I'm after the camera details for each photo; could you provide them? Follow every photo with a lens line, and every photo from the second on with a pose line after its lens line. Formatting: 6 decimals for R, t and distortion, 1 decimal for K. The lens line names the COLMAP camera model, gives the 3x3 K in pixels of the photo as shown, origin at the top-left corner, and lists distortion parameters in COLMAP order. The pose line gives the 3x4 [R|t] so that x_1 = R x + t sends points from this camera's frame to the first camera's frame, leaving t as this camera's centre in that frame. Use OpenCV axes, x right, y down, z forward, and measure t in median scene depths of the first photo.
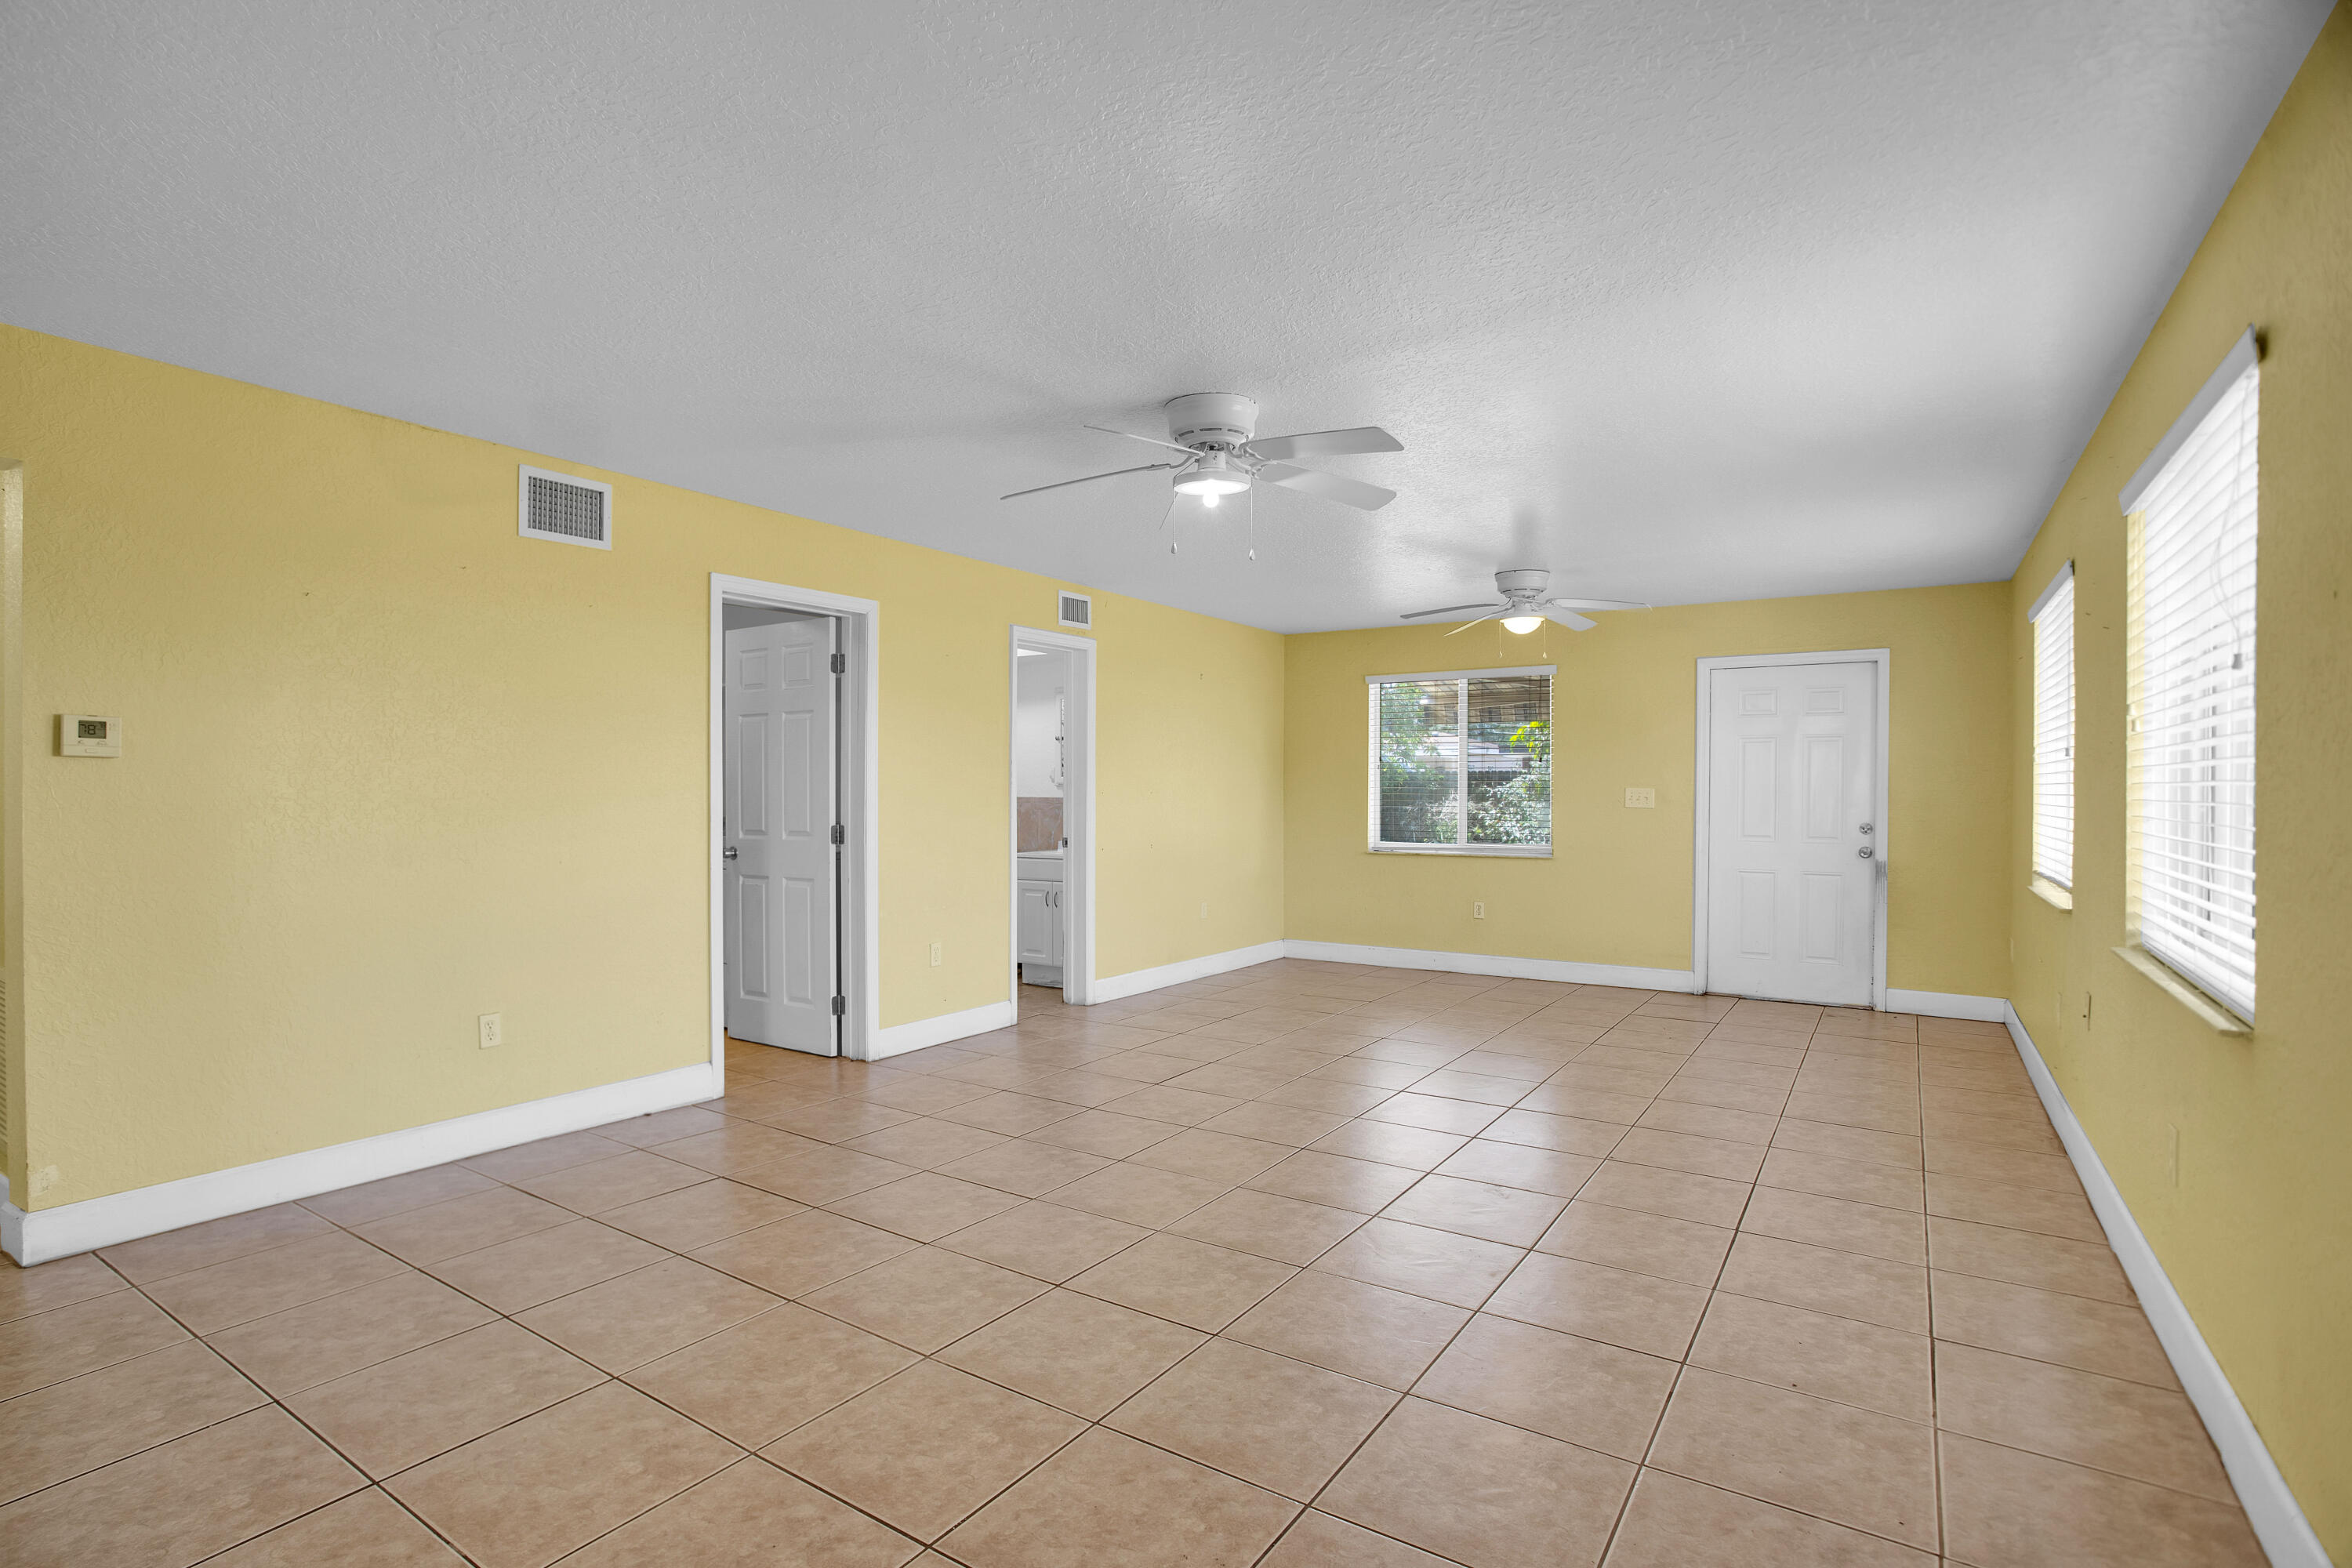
lens RADIAL K [[1169.3, 0, 1156.0], [0, 1169.3, 804.0], [0, 0, 1]] dist [-0.043590, 0.024082]
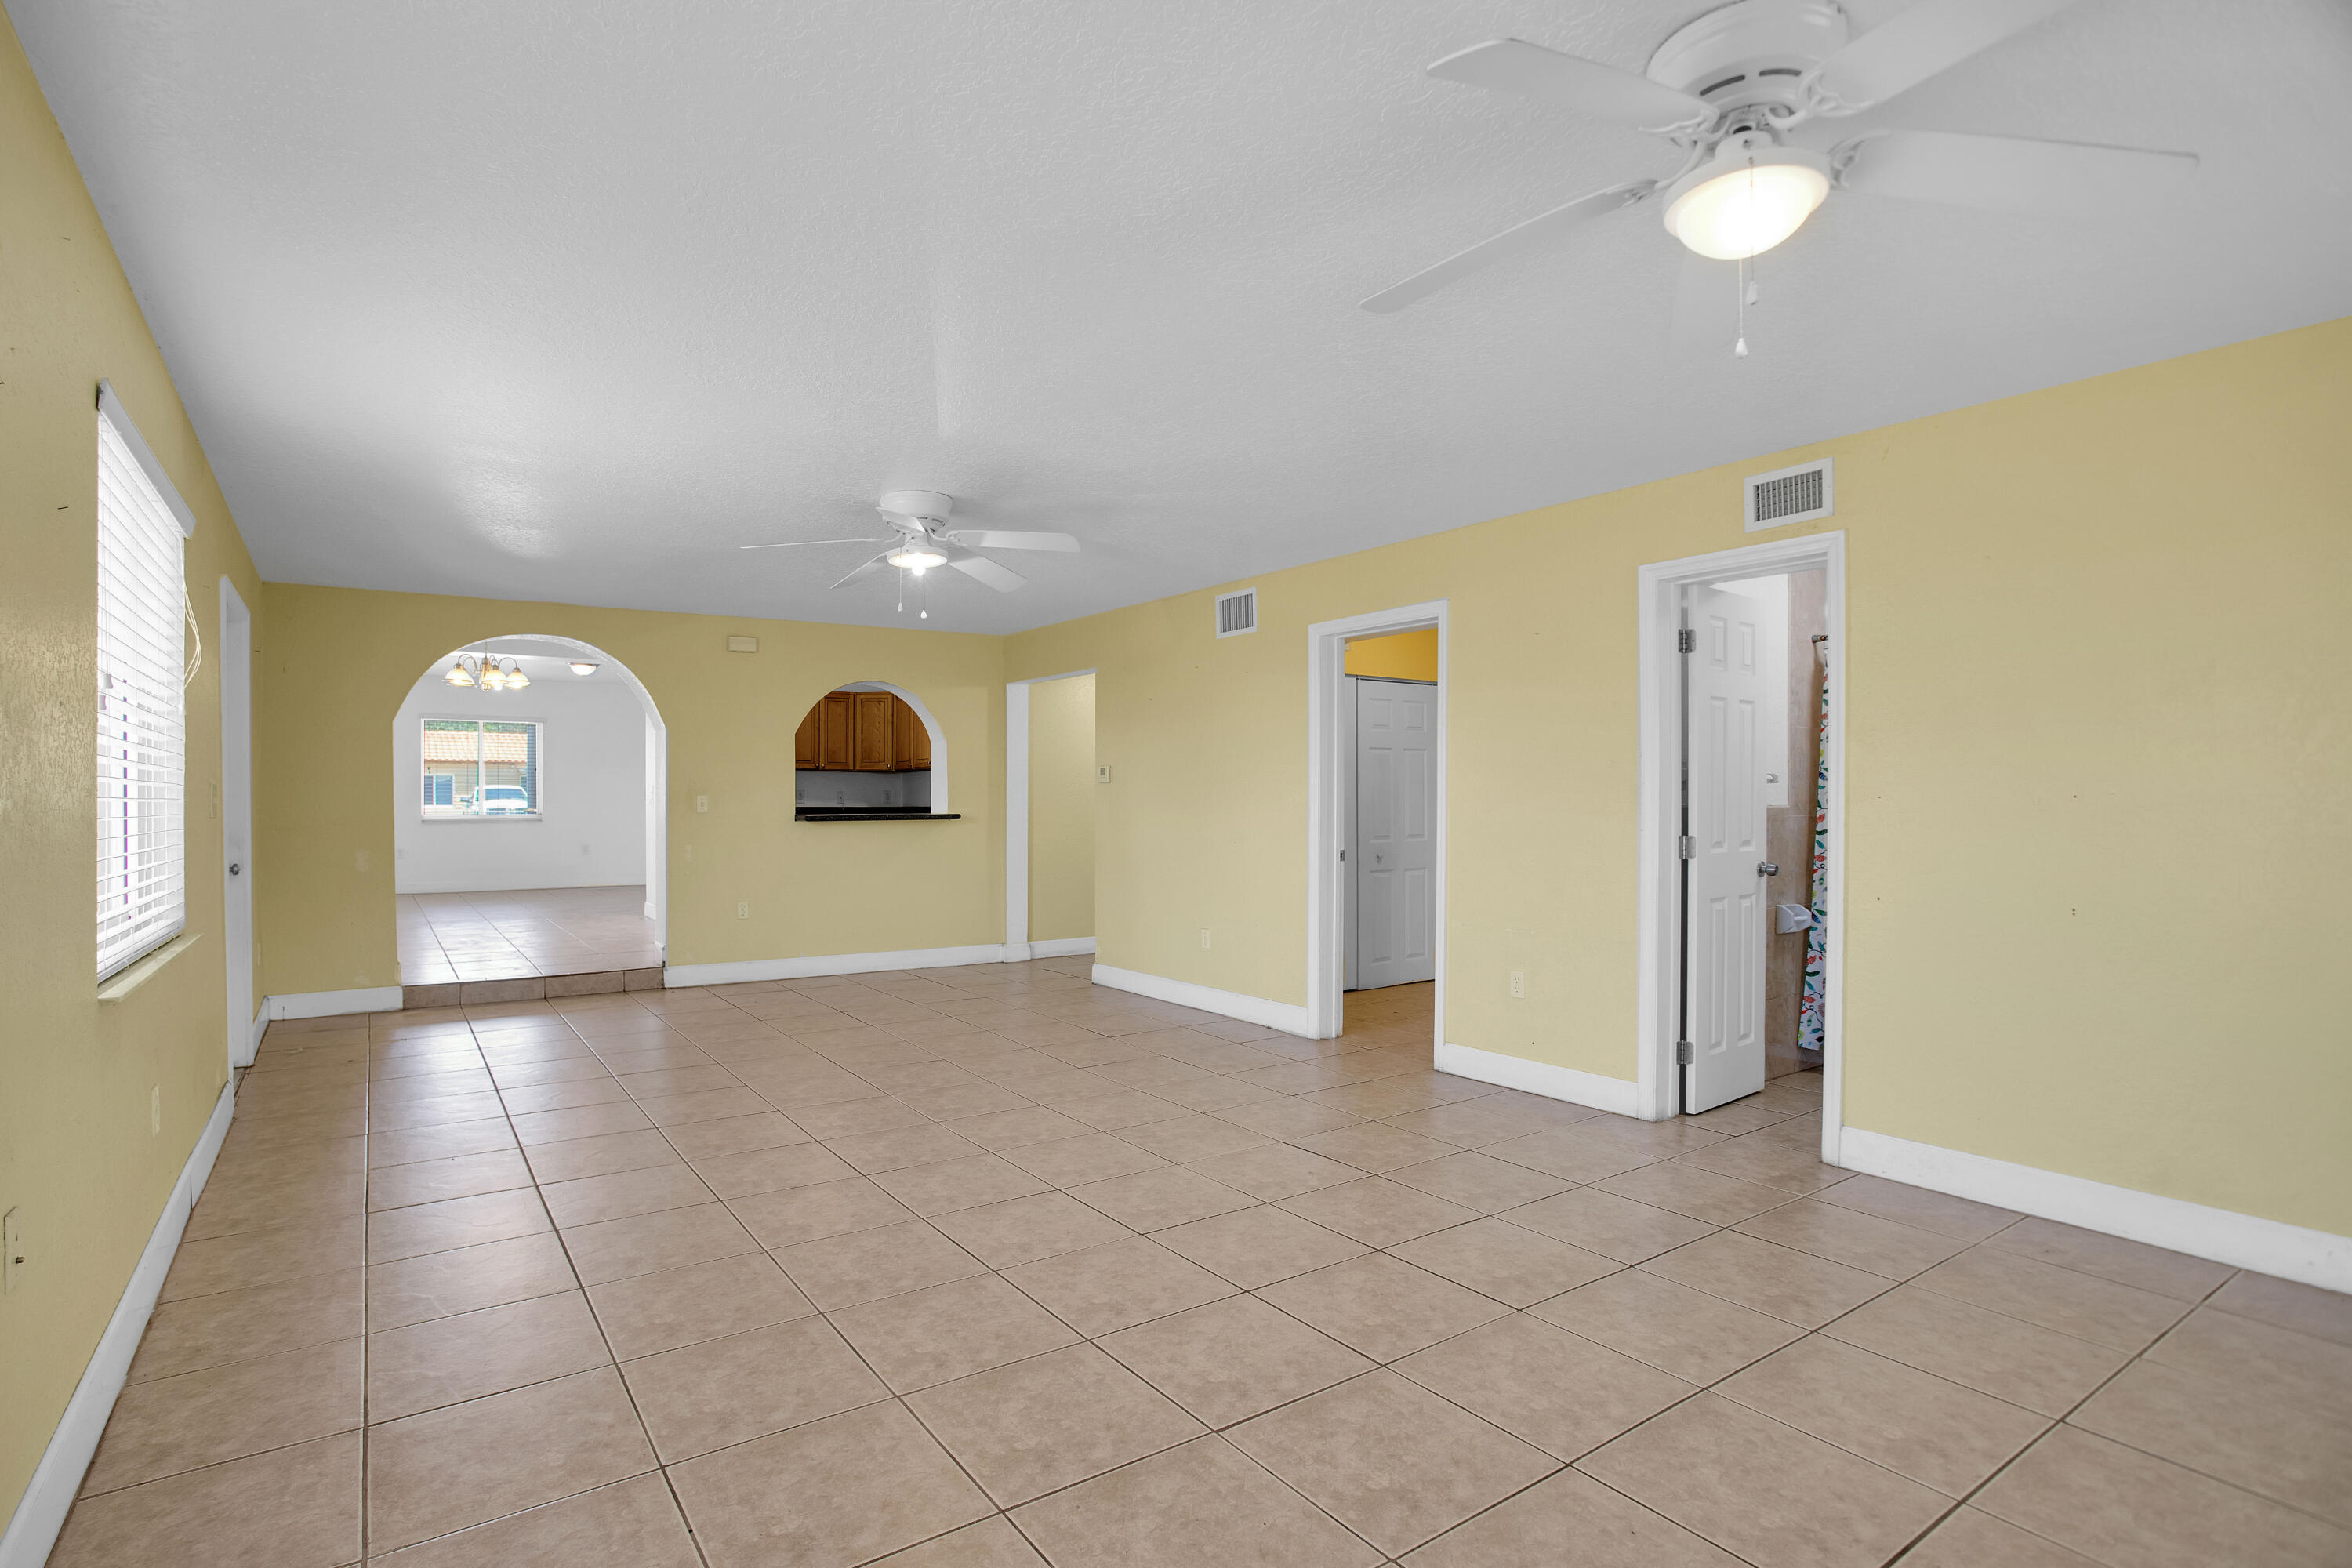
lens RADIAL K [[1147.2, 0, 1175.7], [0, 1147.2, 802.9], [0, 0, 1]] dist [-0.022730, 0.007006]
pose [[-0.374849, 0.010196, -0.927030, 0.615134], [-0.009271, 0.999848, 0.014746, -0.010153], [0.927040, 0.014122, -0.374697, 0.938251]]
